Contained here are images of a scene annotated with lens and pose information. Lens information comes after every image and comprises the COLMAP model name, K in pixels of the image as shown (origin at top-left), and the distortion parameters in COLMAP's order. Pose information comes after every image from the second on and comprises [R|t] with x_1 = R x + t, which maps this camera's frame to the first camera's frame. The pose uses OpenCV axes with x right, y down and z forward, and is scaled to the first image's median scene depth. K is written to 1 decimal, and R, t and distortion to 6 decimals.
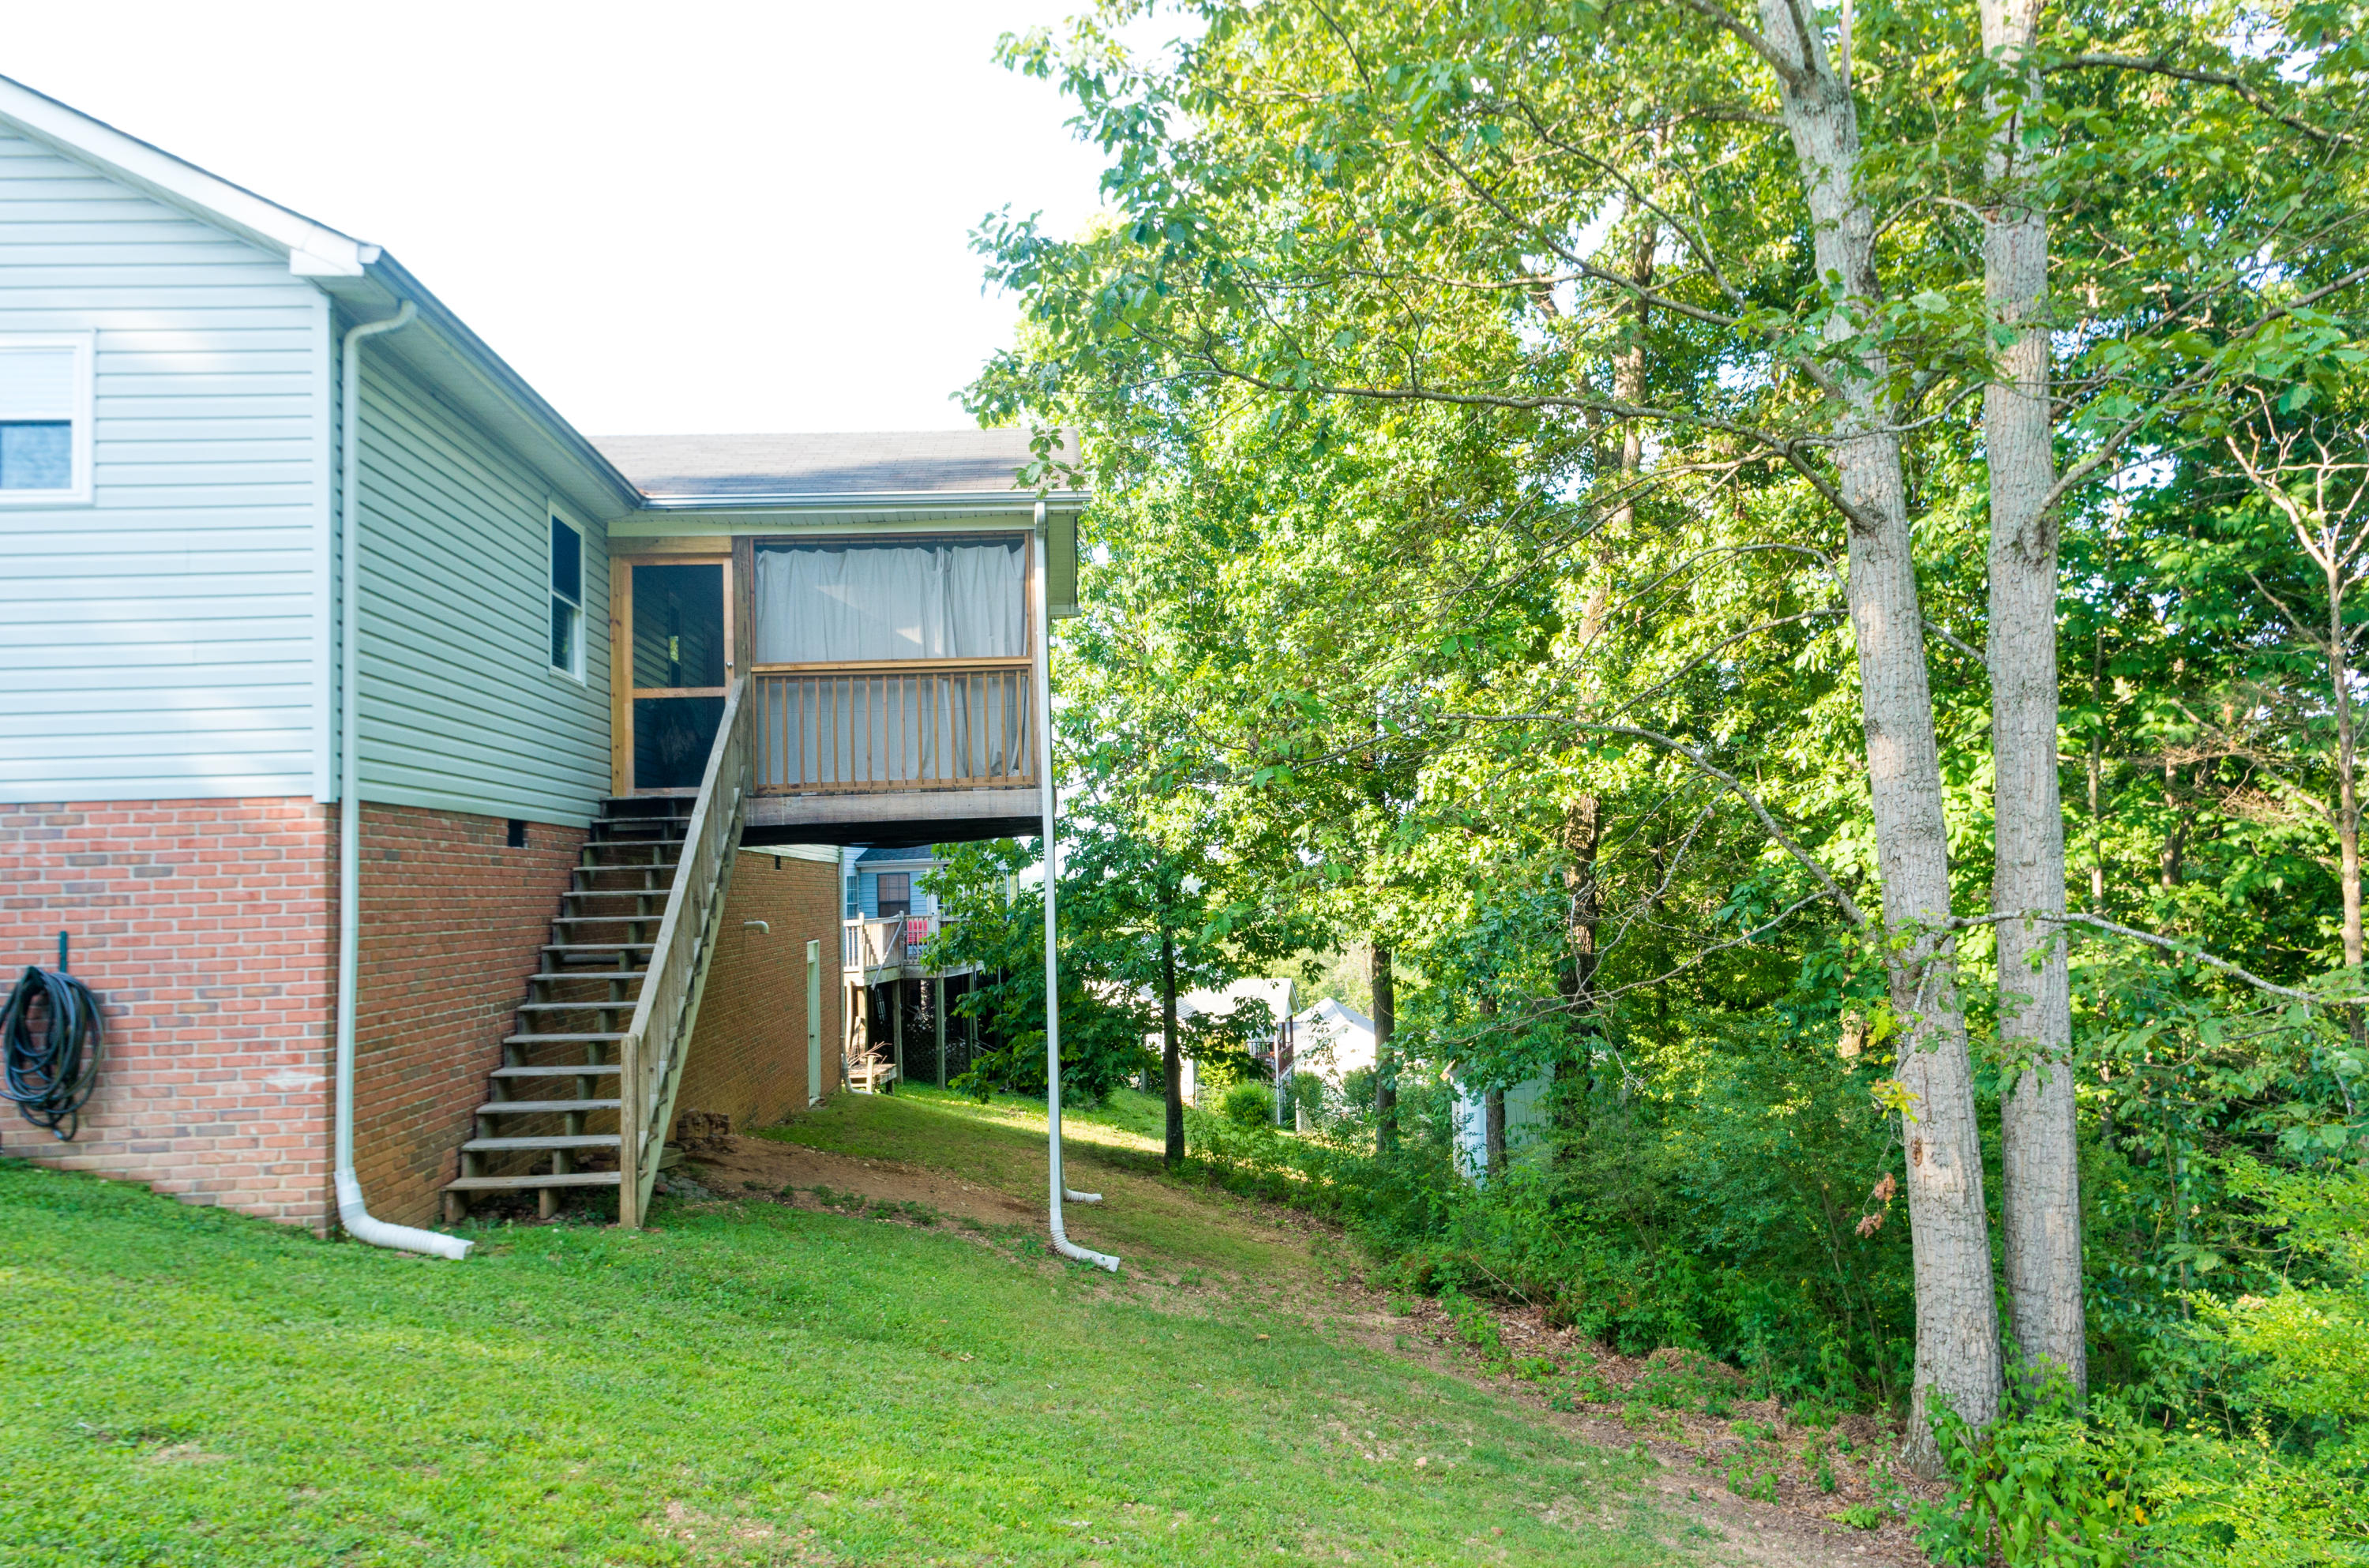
lens RADIAL K [[1575.0, 0, 1156.7], [0, 1575.0, 816.7], [0, 0, 1]] dist [0.000605, -0.001351]
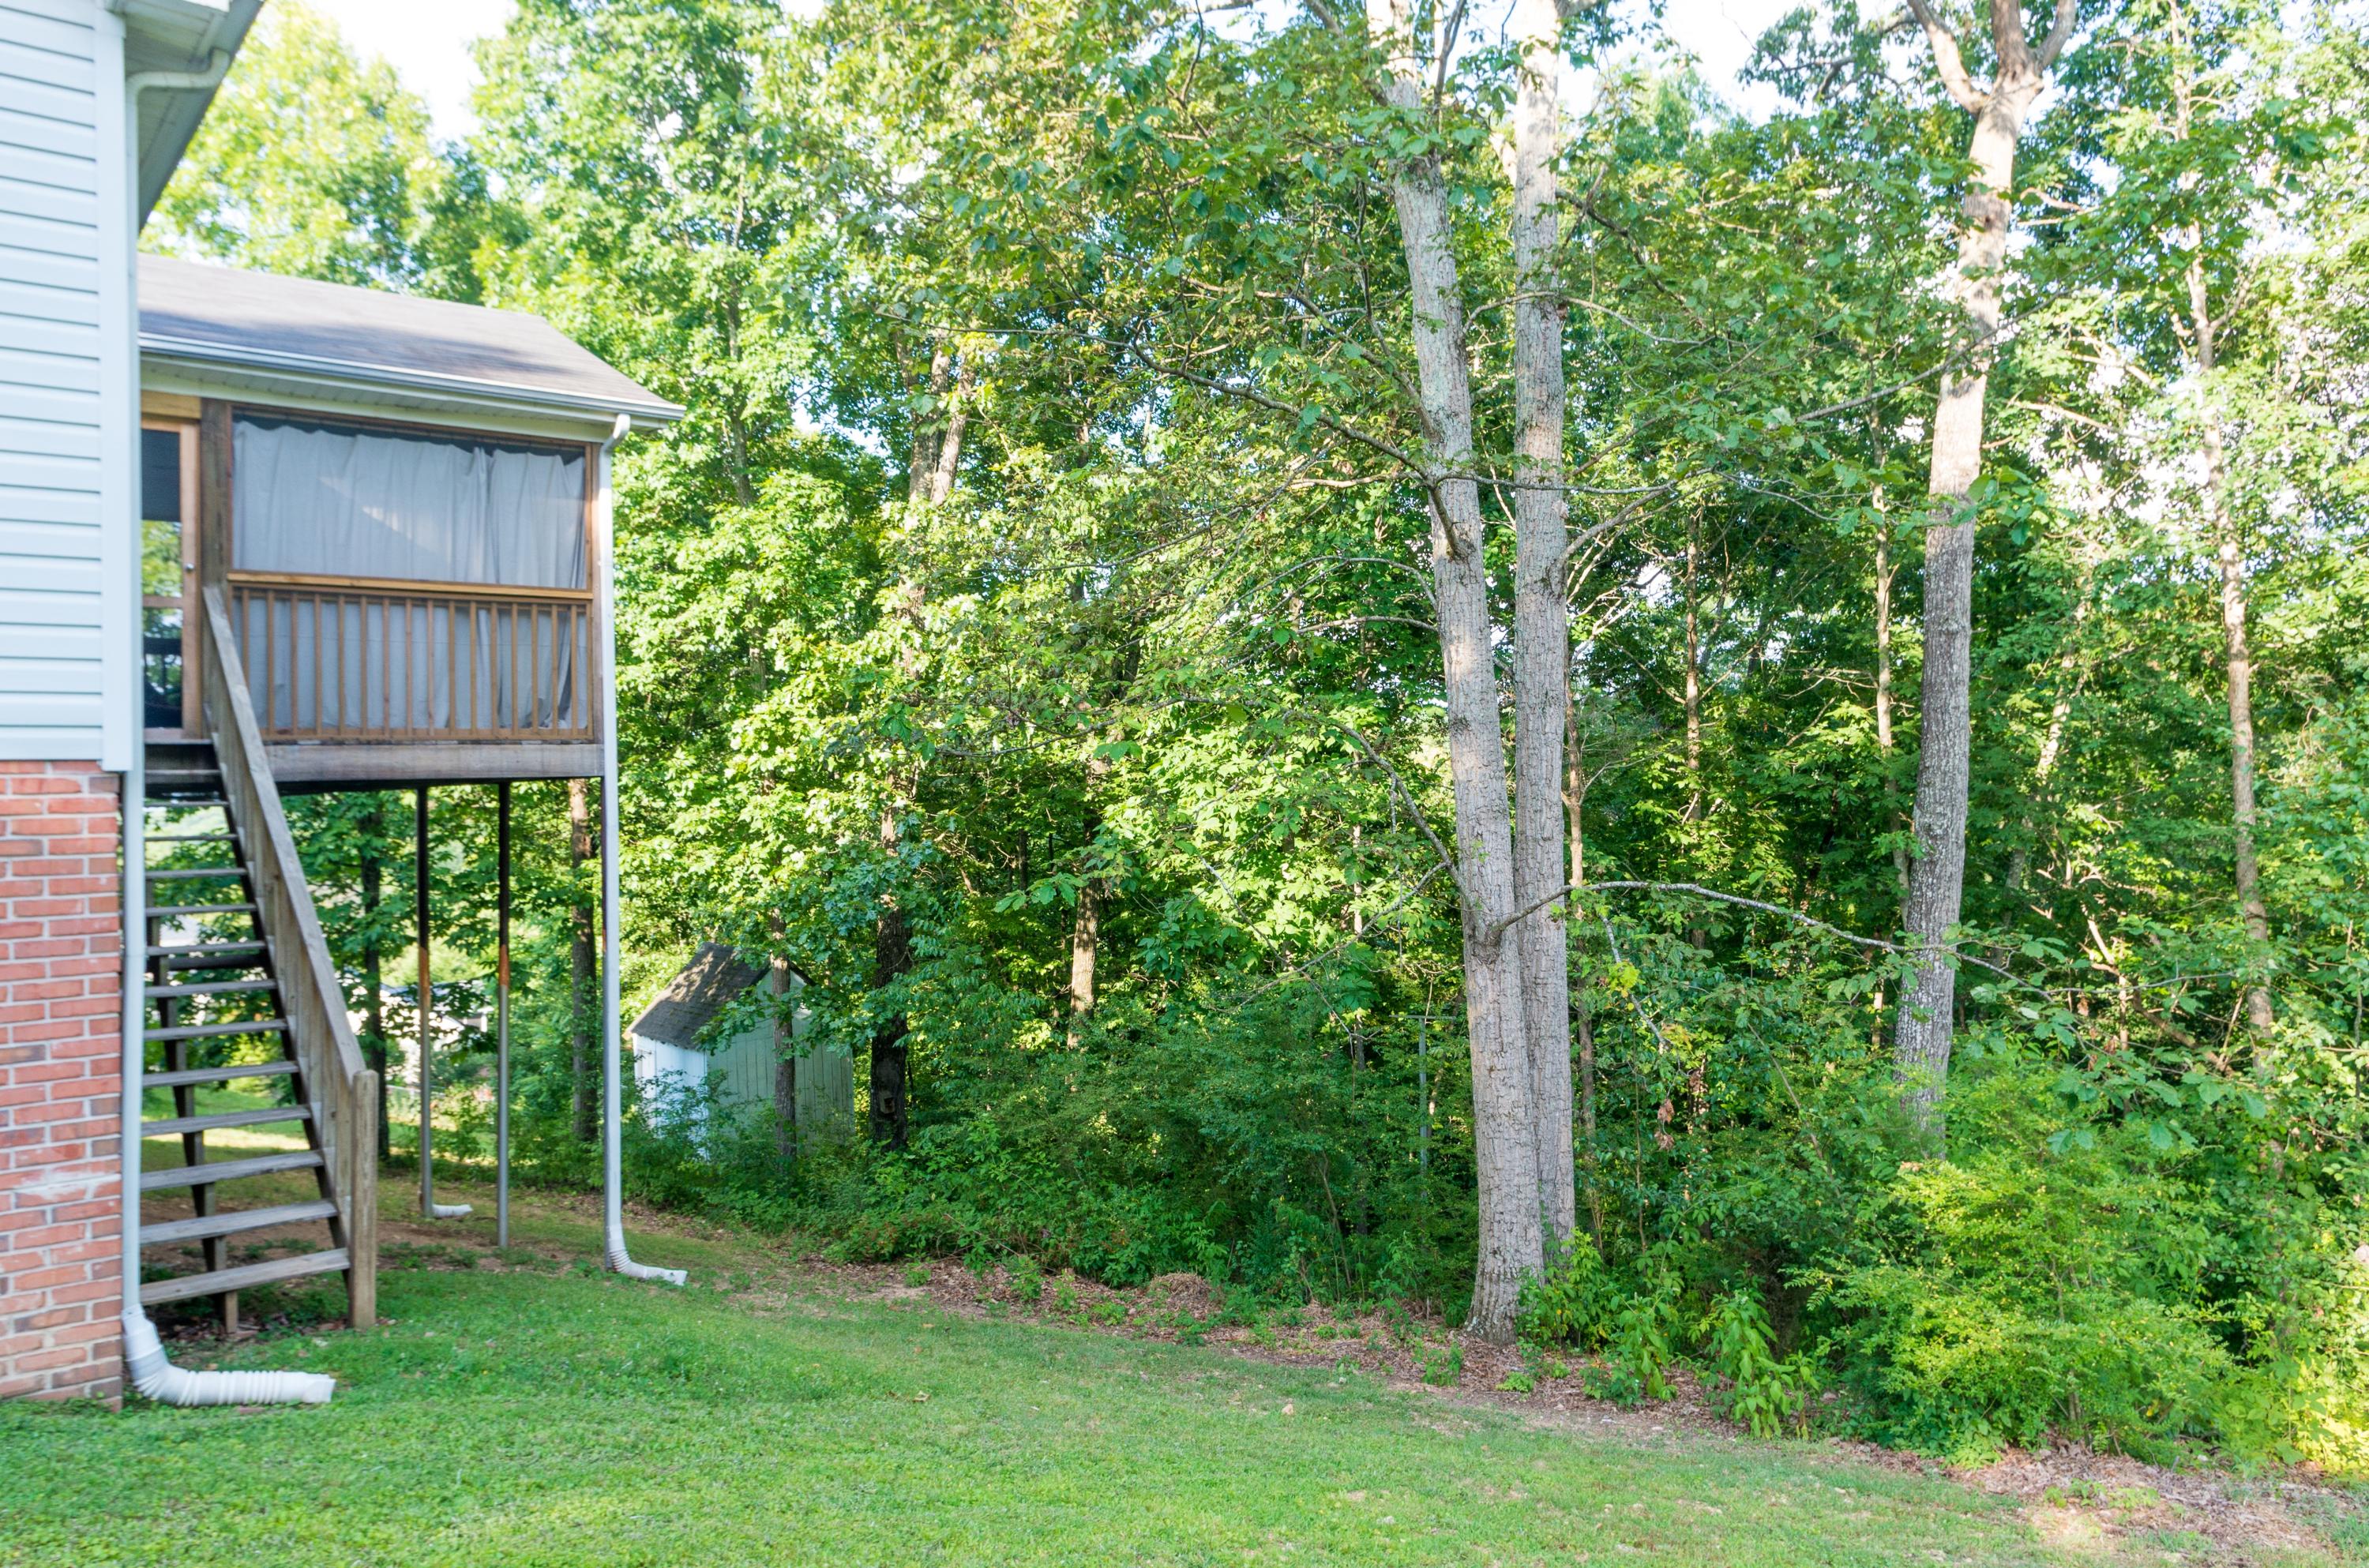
lens RADIAL K [[1588.7, 0, 1194.2], [0, 1588.7, 787.5], [0, 0, 1]] dist [0.000089, -0.001381]
pose [[0.827389, 0.018356, 0.561329, -0.296193], [-0.029725, 0.999496, 0.011129, -0.013410], [-0.560842, -0.025894, 0.827518, 0.096073]]
